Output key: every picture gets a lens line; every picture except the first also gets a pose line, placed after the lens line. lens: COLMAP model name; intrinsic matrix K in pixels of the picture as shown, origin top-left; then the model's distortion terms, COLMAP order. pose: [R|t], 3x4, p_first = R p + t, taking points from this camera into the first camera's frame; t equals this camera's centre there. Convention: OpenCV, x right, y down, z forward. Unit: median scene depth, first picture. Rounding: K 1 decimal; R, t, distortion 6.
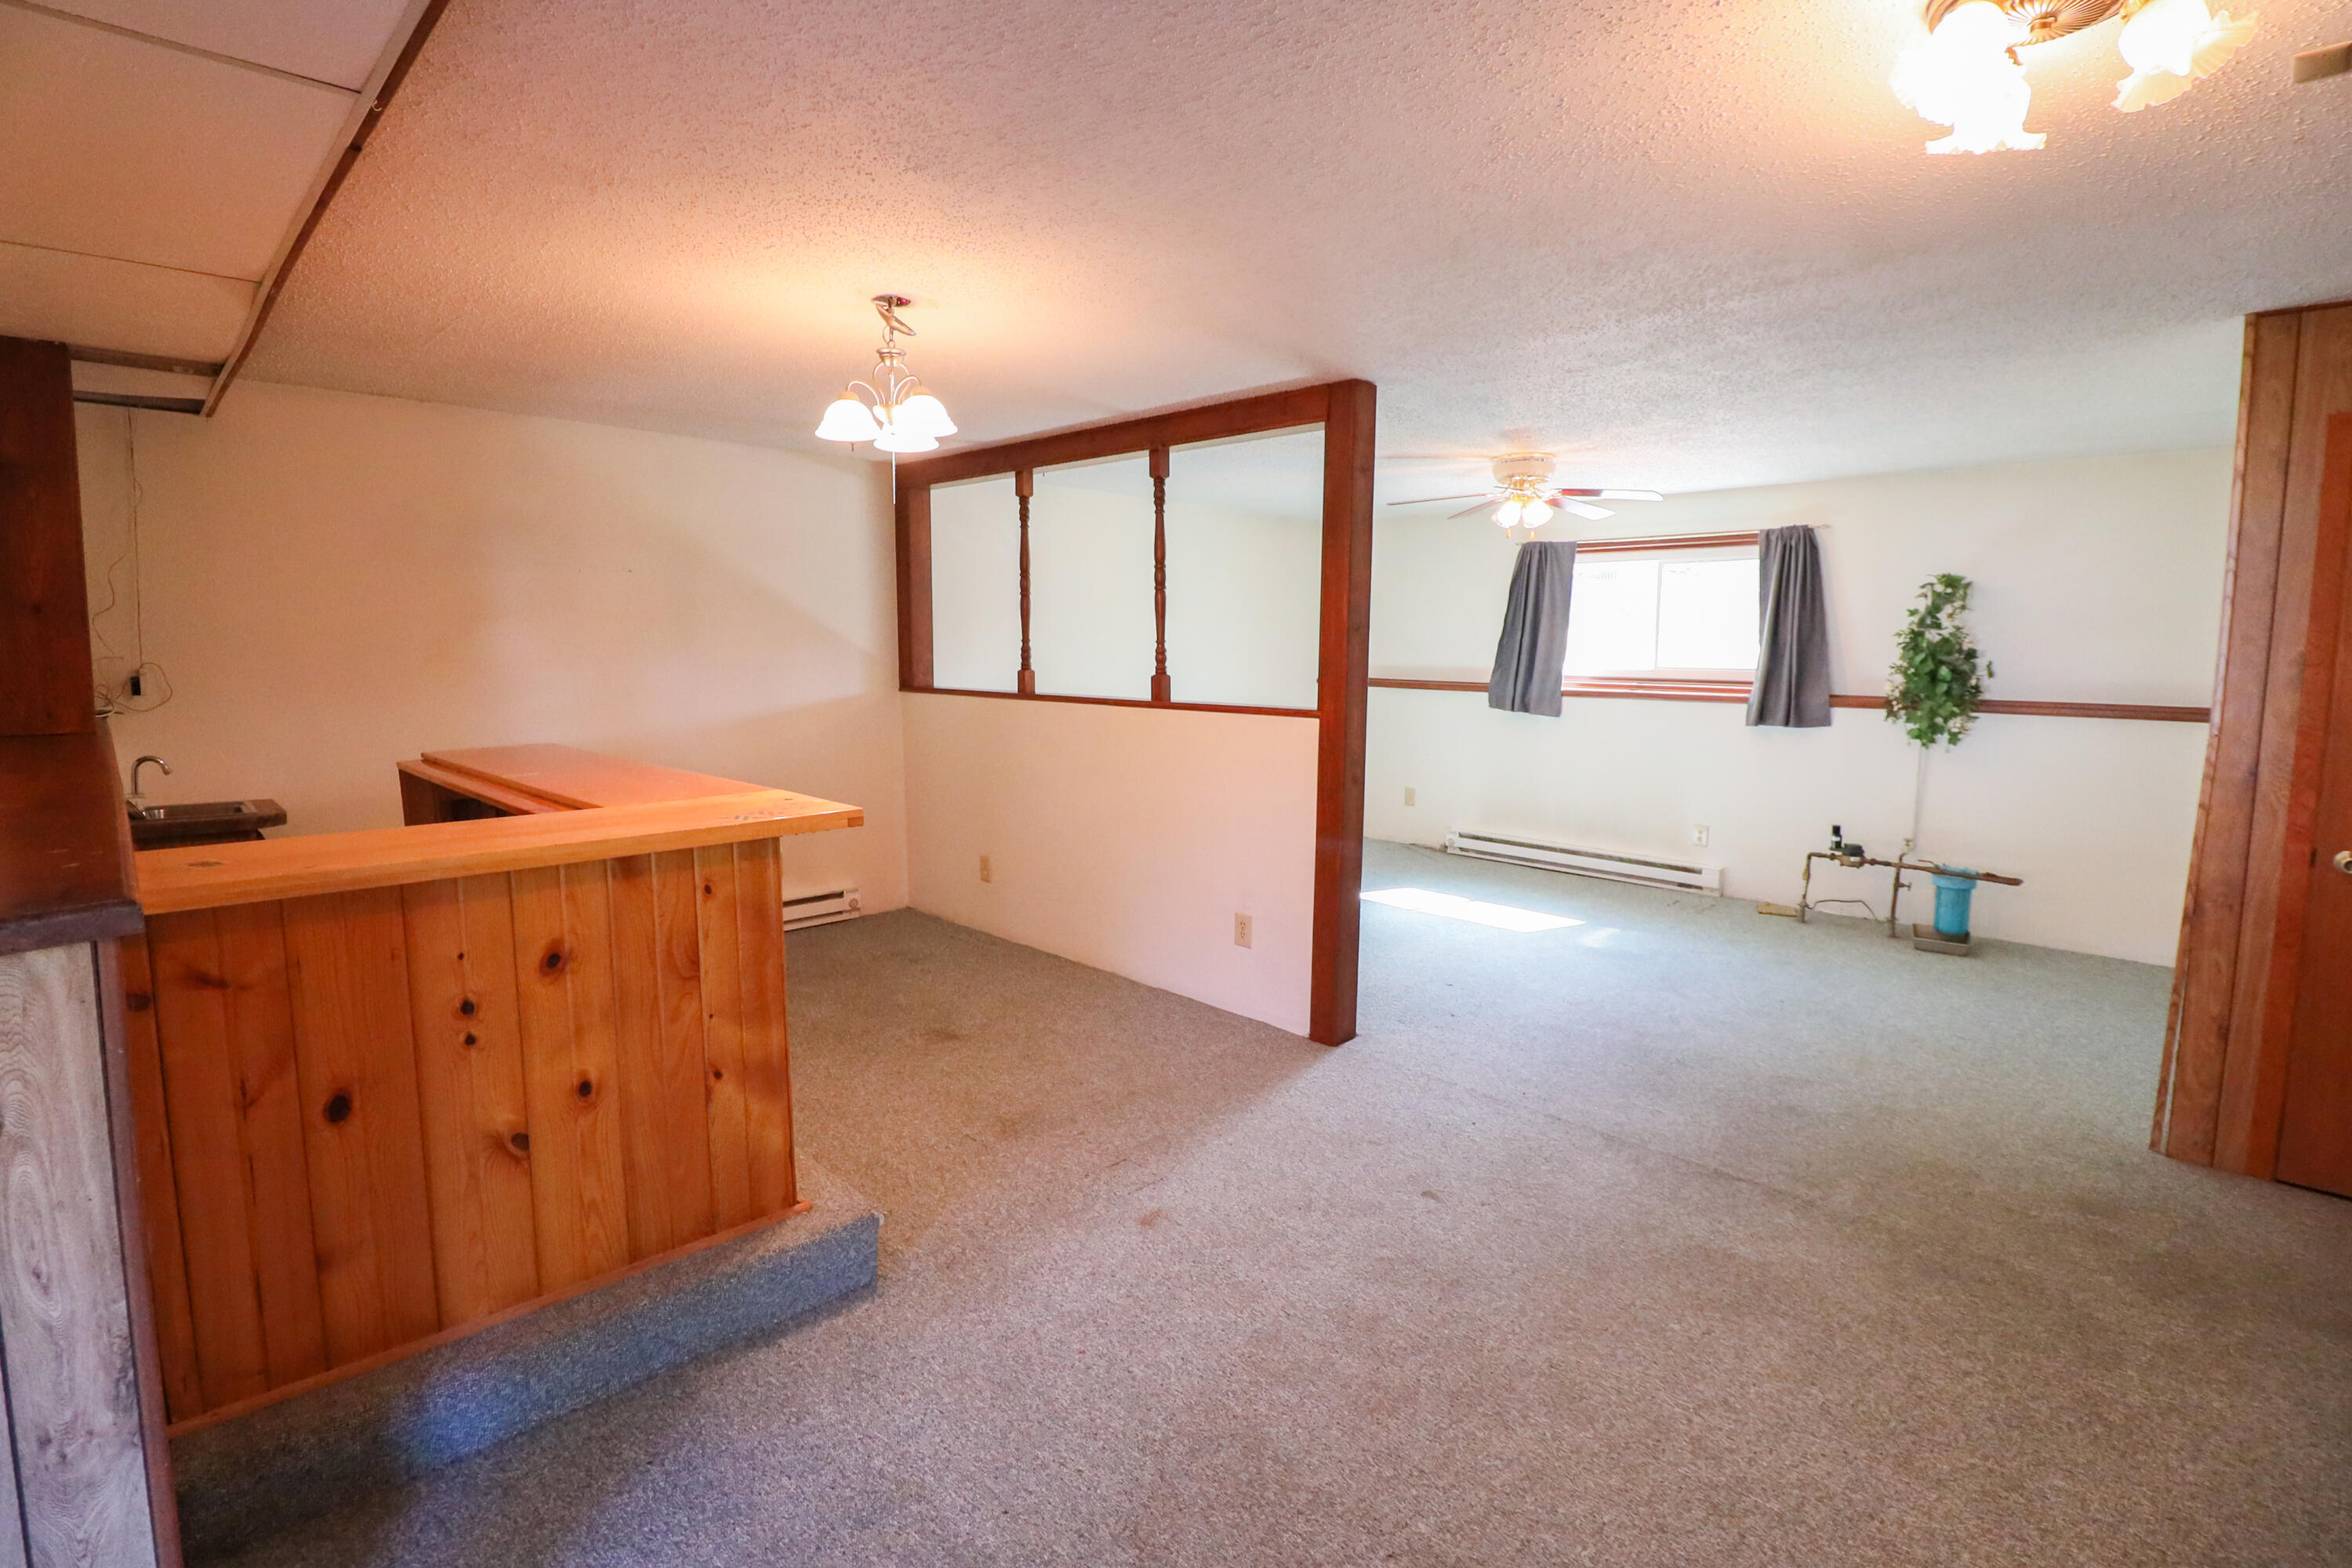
lens RADIAL K [[1103.0, 0, 1168.9], [0, 1103.0, 758.2], [0, 0, 1]] dist [-0.000992, -0.000102]
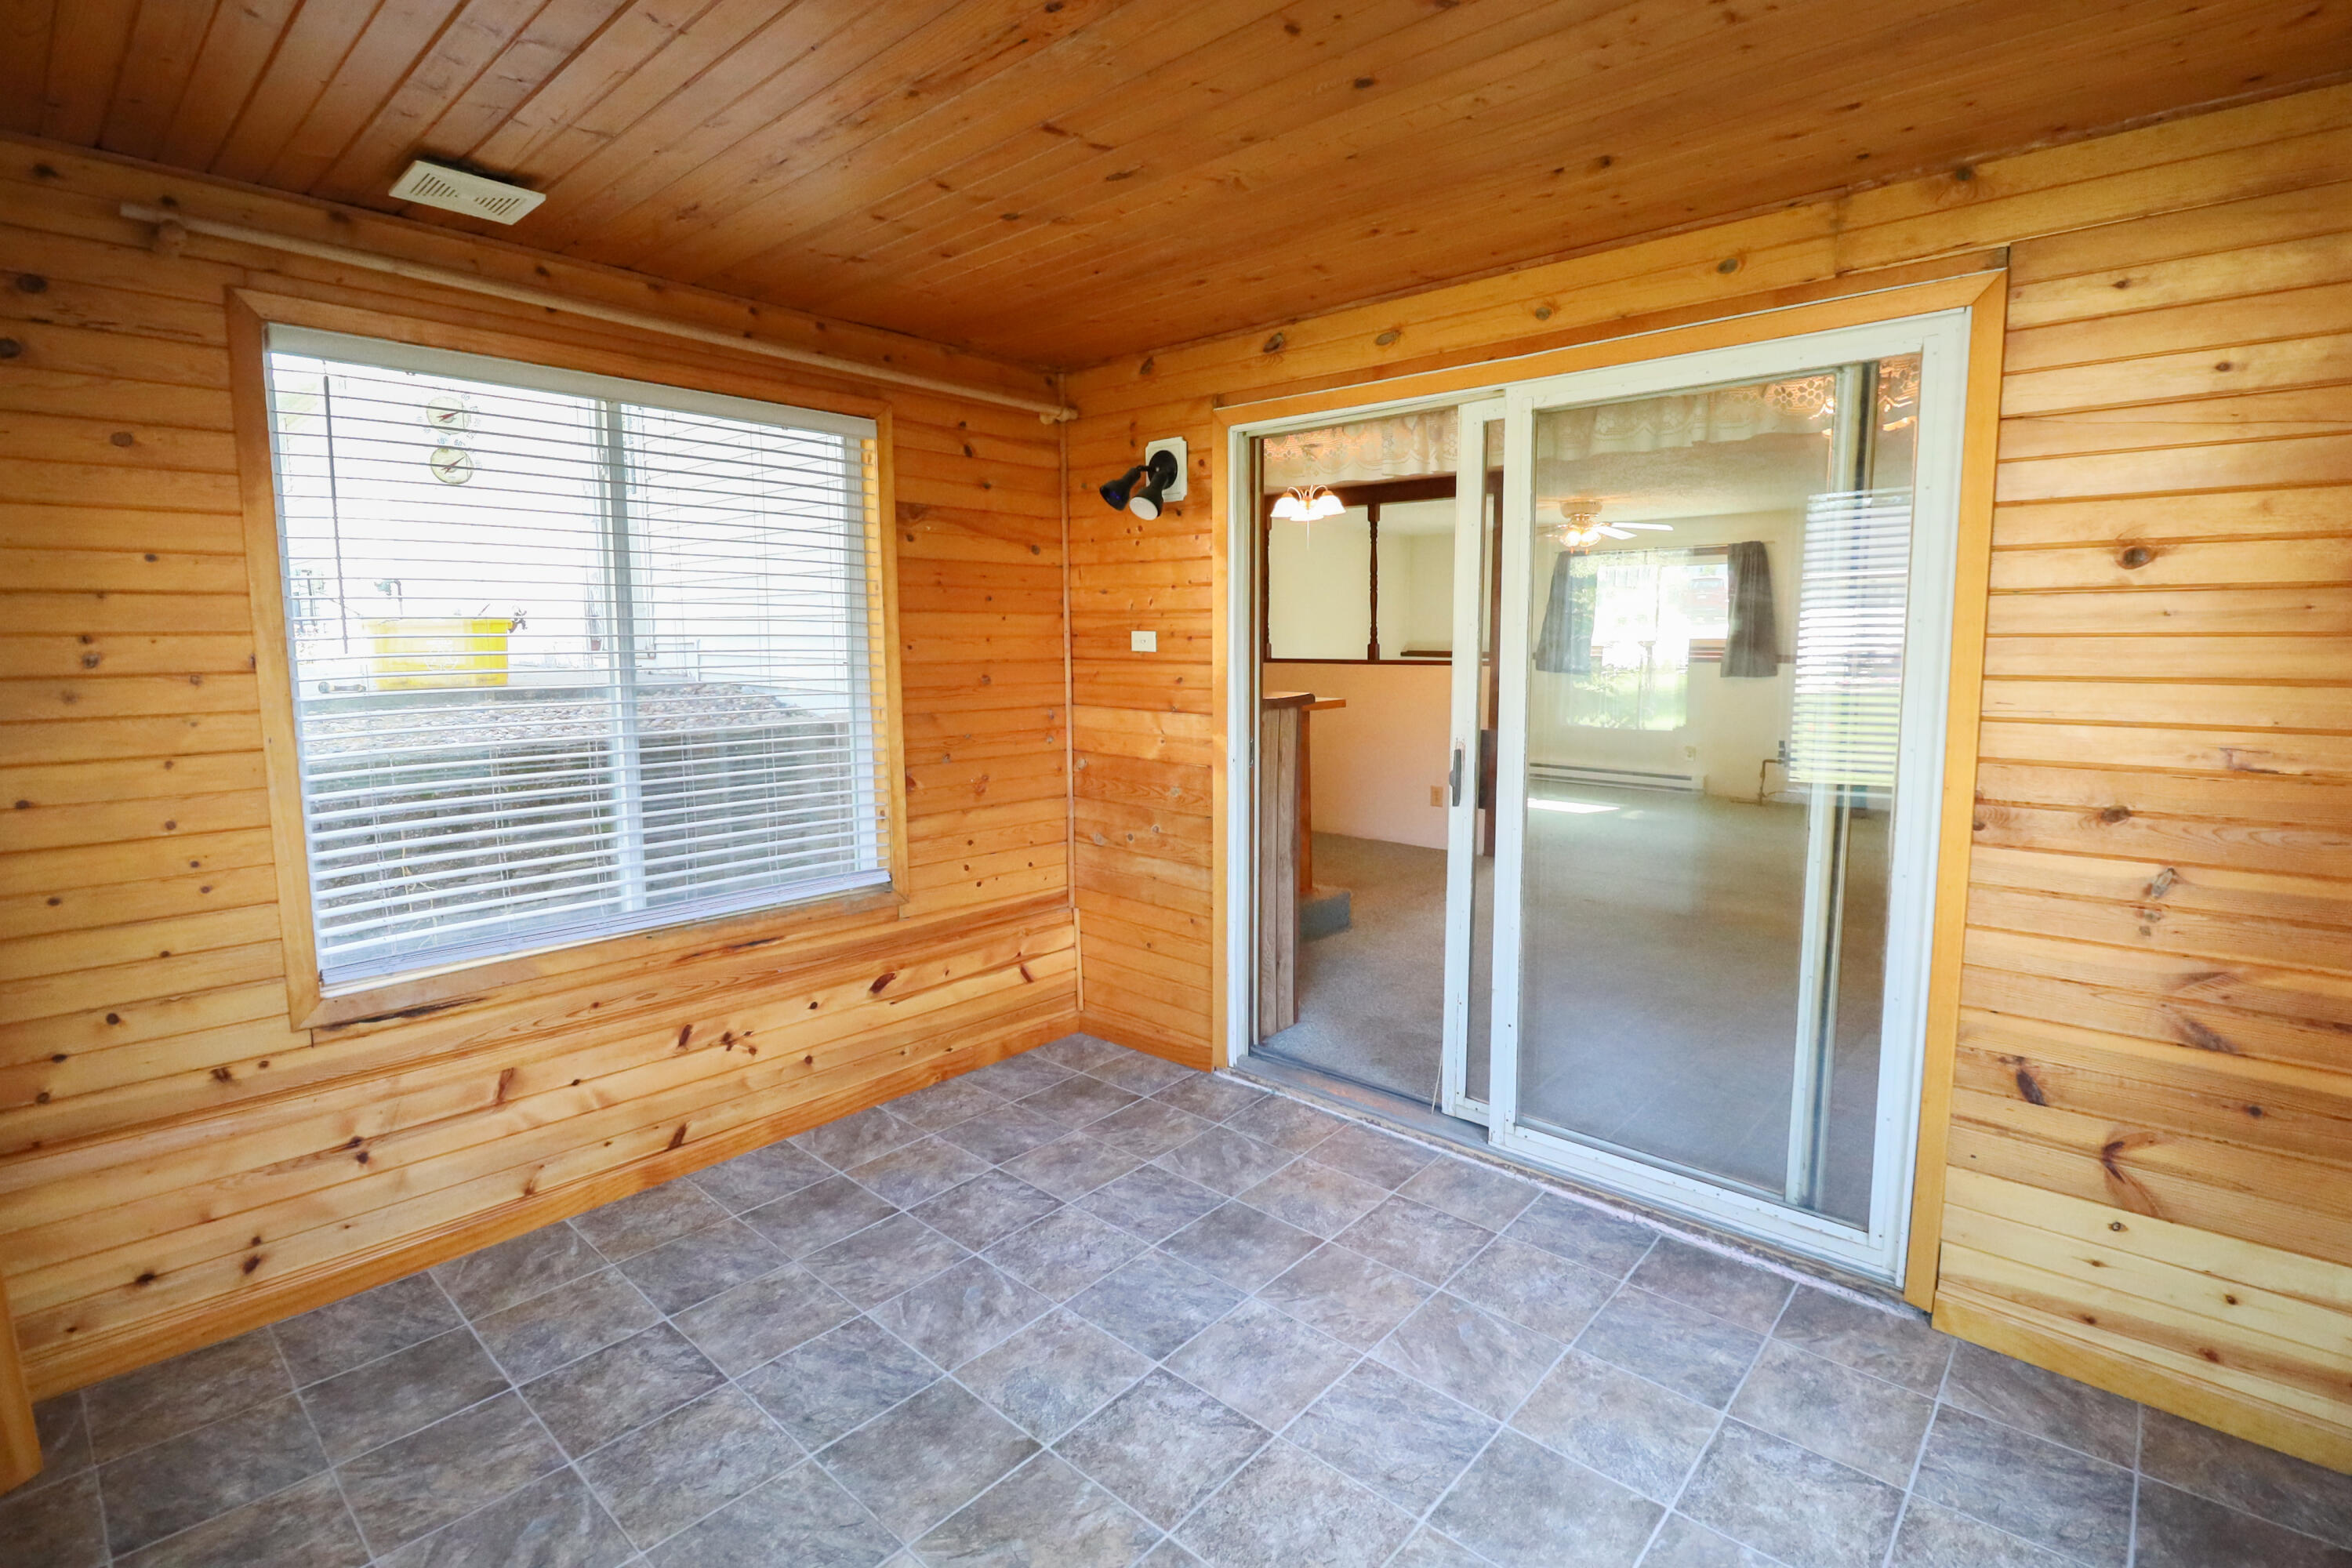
lens RADIAL K [[1103.0, 0, 1168.9], [0, 1103.0, 758.2], [0, 0, 1]] dist [-0.000992, -0.000102]
pose [[0.998915, -0.014925, 0.044123, -0.299031], [0.014599, 0.999864, 0.007706, 0.059595], [-0.044232, -0.007053, 0.998996, -0.470210]]
